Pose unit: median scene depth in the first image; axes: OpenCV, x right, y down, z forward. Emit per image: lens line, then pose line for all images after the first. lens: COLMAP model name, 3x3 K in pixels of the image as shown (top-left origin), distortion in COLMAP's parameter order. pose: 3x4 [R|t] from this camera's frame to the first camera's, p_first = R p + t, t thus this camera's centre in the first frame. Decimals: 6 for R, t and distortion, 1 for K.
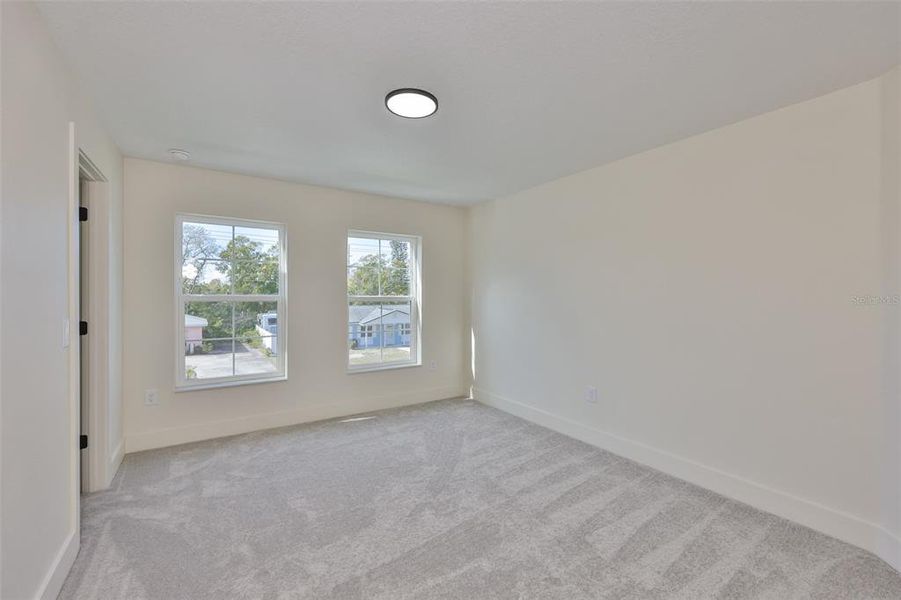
lens RADIAL K [[385.7, 0, 454.3], [0, 385.7, 296.8], [0, 0, 1]] dist [0.001066, 0.000611]
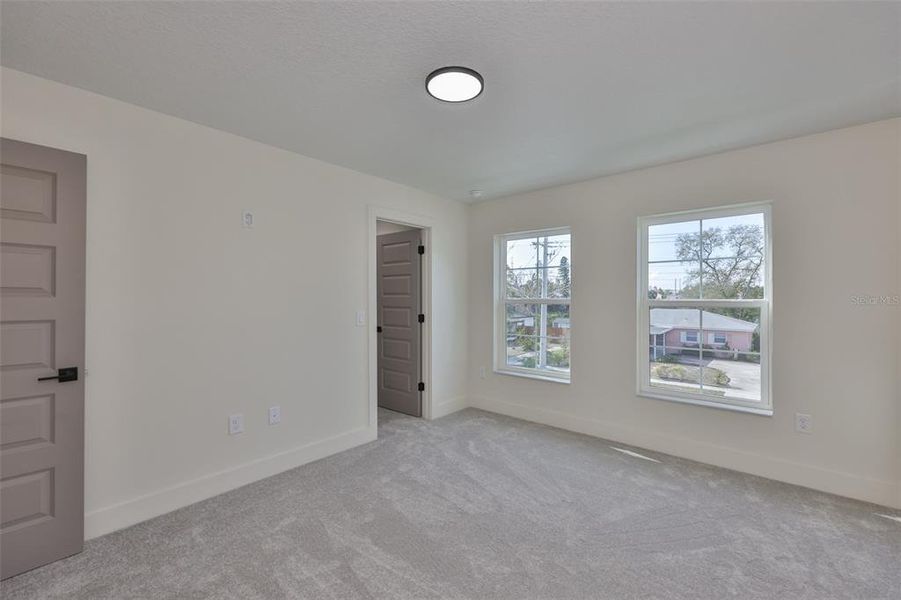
lens RADIAL K [[385.7, 0, 454.3], [0, 385.7, 296.8], [0, 0, 1]] dist [0.001066, 0.000611]
pose [[0.259823, -0.007401, -0.965628, 0.424188], [-0.004145, 0.999953, -0.008779, 0.001513], [0.965647, 0.006284, 0.259780, 0.431470]]
